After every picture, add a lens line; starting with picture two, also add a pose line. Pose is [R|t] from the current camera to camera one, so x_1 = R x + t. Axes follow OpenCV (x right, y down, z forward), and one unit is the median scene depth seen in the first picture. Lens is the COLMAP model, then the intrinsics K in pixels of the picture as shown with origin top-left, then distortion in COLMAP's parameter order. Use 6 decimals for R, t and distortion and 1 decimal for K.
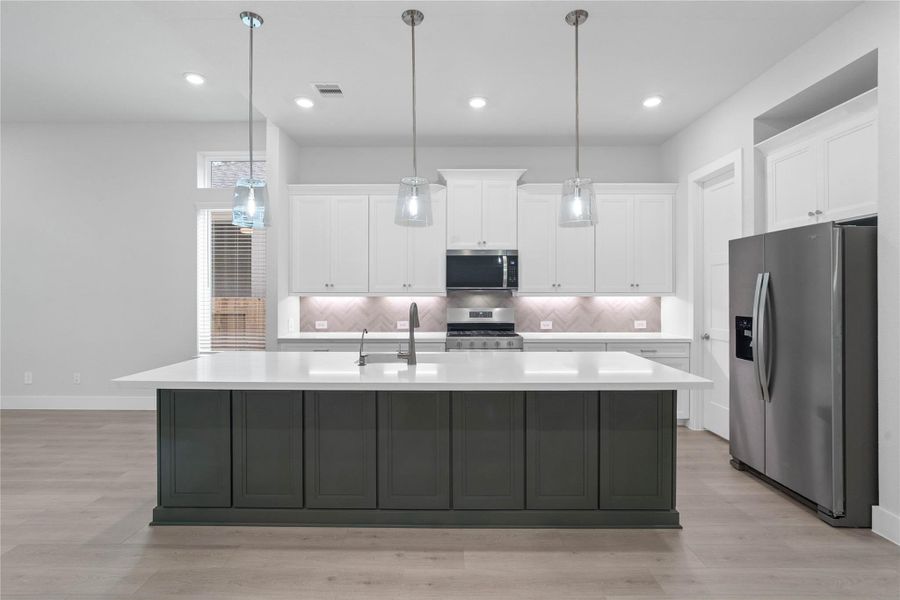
lens RADIAL K [[429.1, 0, 444.2], [0, 429.1, 296.2], [0, 0, 1]] dist [-0.001544, 0.000302]
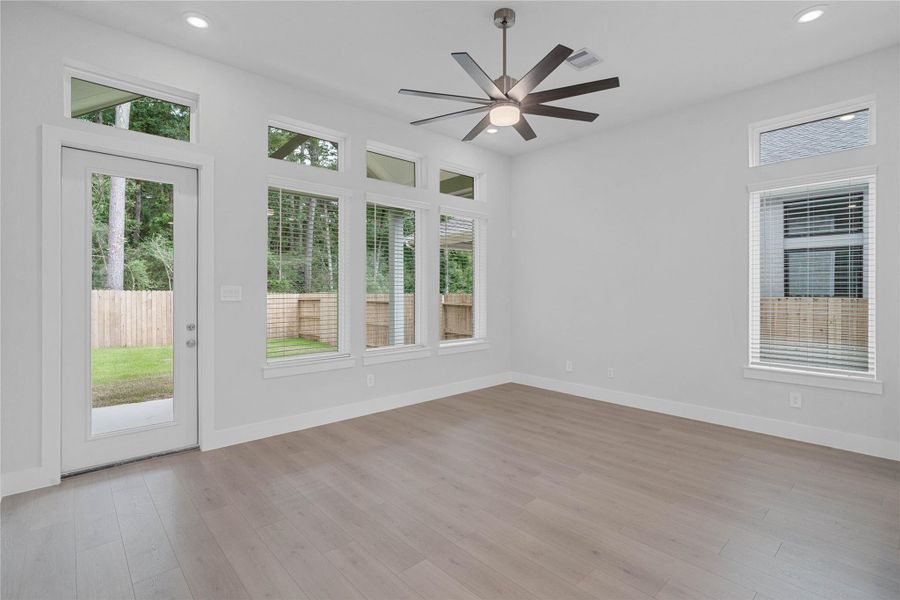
lens RADIAL K [[429.1, 0, 444.2], [0, 429.1, 296.2], [0, 0, 1]] dist [-0.001544, 0.000302]
pose [[0.671590, 0.010043, -0.740855, -0.354072], [-0.006062, 0.999949, 0.008060, -0.001654], [0.740899, -0.000922, 0.671616, -0.007072]]
